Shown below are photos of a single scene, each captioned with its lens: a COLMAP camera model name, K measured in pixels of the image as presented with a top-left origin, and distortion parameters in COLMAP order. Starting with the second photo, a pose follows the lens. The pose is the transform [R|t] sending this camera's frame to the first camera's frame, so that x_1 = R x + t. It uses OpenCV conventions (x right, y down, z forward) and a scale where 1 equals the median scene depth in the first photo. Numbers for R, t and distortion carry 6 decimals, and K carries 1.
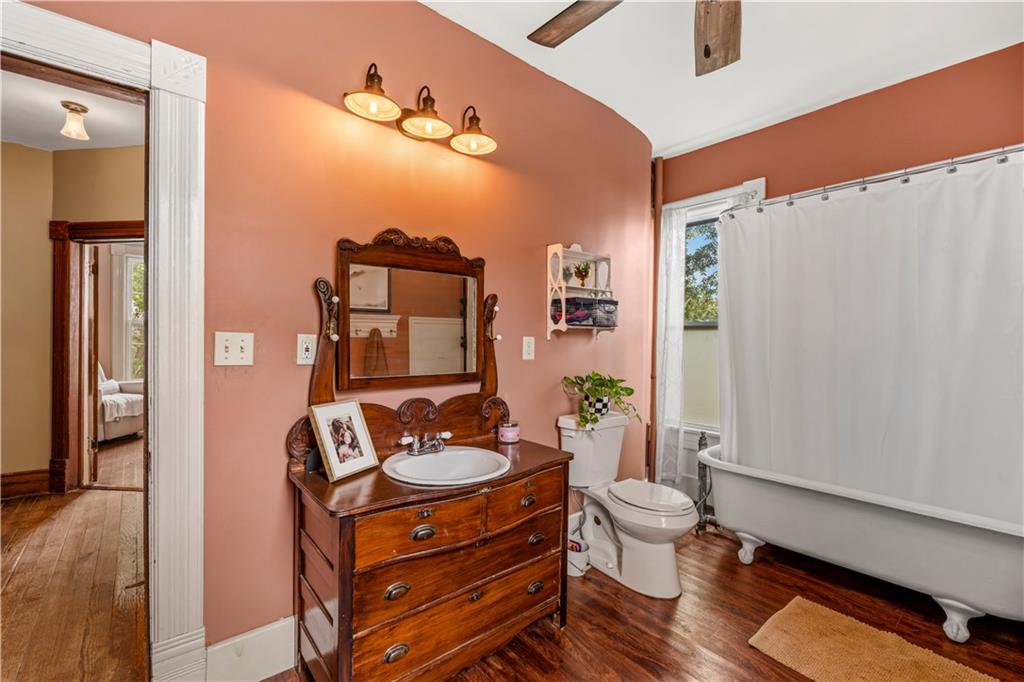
lens RADIAL K [[454.0, 0, 508.7], [0, 454.0, 340.4], [0, 0, 1]] dist [-0.001430, -0.000220]
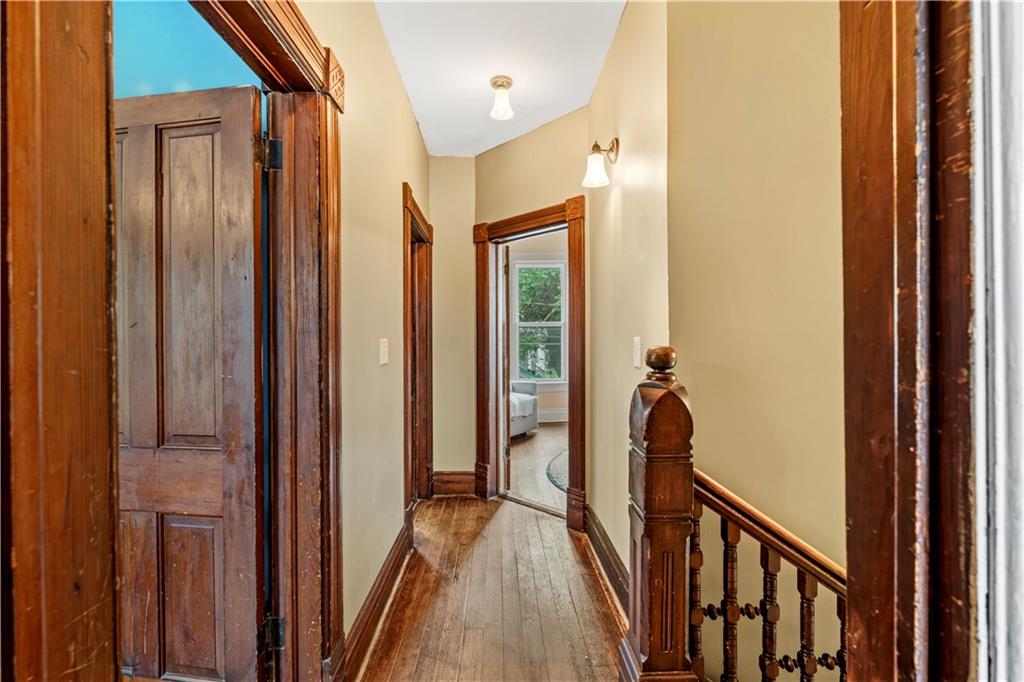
lens RADIAL K [[454.0, 0, 512.9], [0, 454.0, 338.6], [0, 0, 1]] dist [-0.001430, -0.000220]
pose [[0.795318, -0.004352, -0.606176, -0.334957], [0.005575, 0.999984, 0.000136, -0.010484], [0.606166, -0.003487, 0.795330, 0.251565]]
